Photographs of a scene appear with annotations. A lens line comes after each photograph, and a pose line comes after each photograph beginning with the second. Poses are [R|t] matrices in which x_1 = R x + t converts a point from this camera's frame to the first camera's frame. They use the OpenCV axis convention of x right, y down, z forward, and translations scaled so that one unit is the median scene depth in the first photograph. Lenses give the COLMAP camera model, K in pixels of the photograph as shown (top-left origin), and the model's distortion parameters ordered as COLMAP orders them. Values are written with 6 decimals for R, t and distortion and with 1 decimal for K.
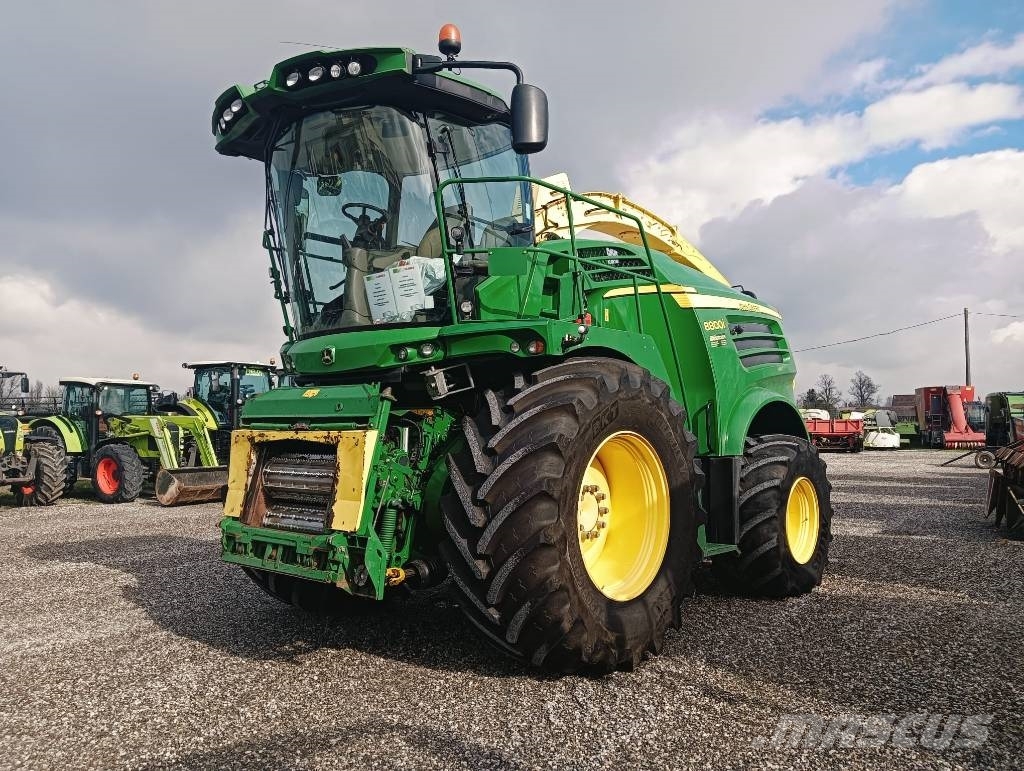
lens RADIAL K [[817.1, 0, 509.1], [0, 817.1, 357.6], [0, 0, 1]] dist [0.053054, -0.065132]
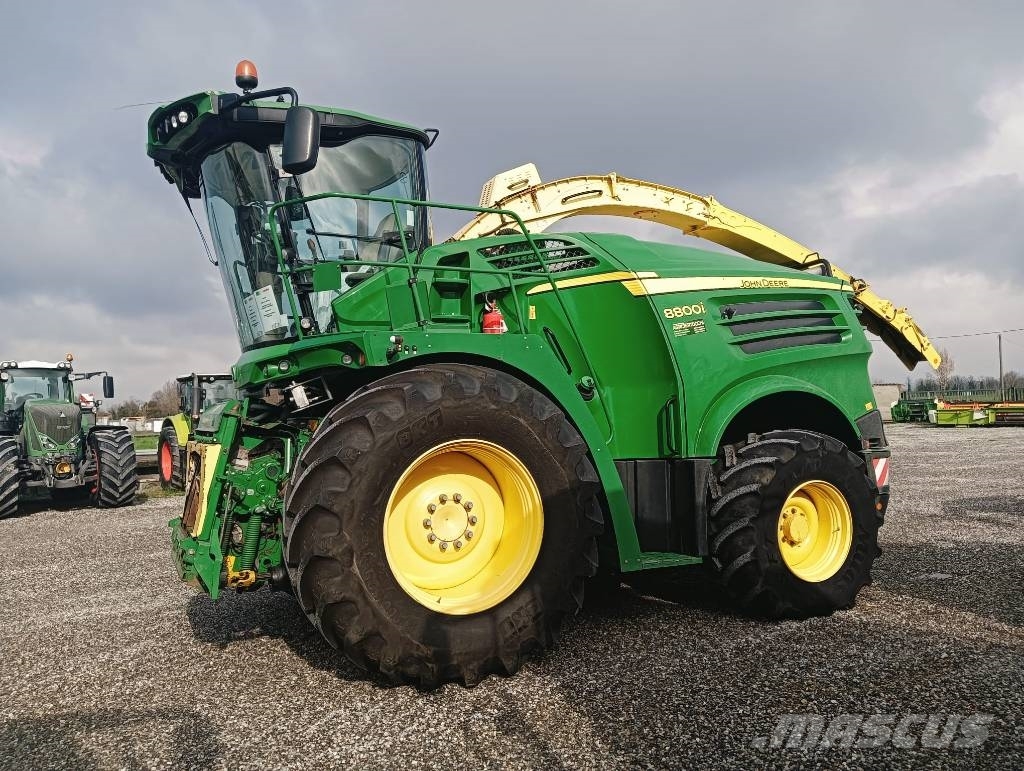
lens RADIAL K [[817.1, 0, 505.7], [0, 817.1, 358.6], [0, 0, 1]] dist [0.053054, -0.065132]
pose [[0.915830, -0.051546, -0.398245, 0.557495], [0.061496, 0.998032, 0.012242, -0.013980], [0.396831, -0.035702, 0.917197, 0.132105]]
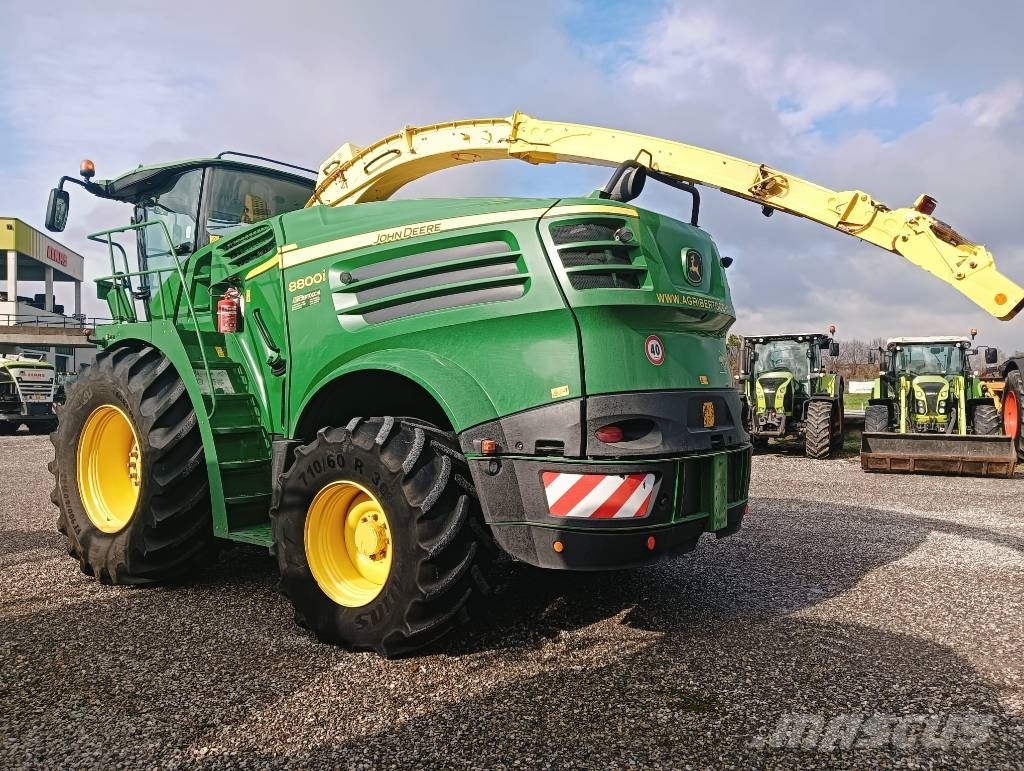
lens RADIAL K [[817.1, 0, 512.3], [0, 817.1, 360.0], [0, 0, 1]] dist [0.053054, -0.065132]
pose [[0.066907, -0.025791, -0.997426, 1.428336], [0.087367, 0.995978, -0.019893, 0.096776], [0.993927, -0.085811, 0.068891, 1.496893]]
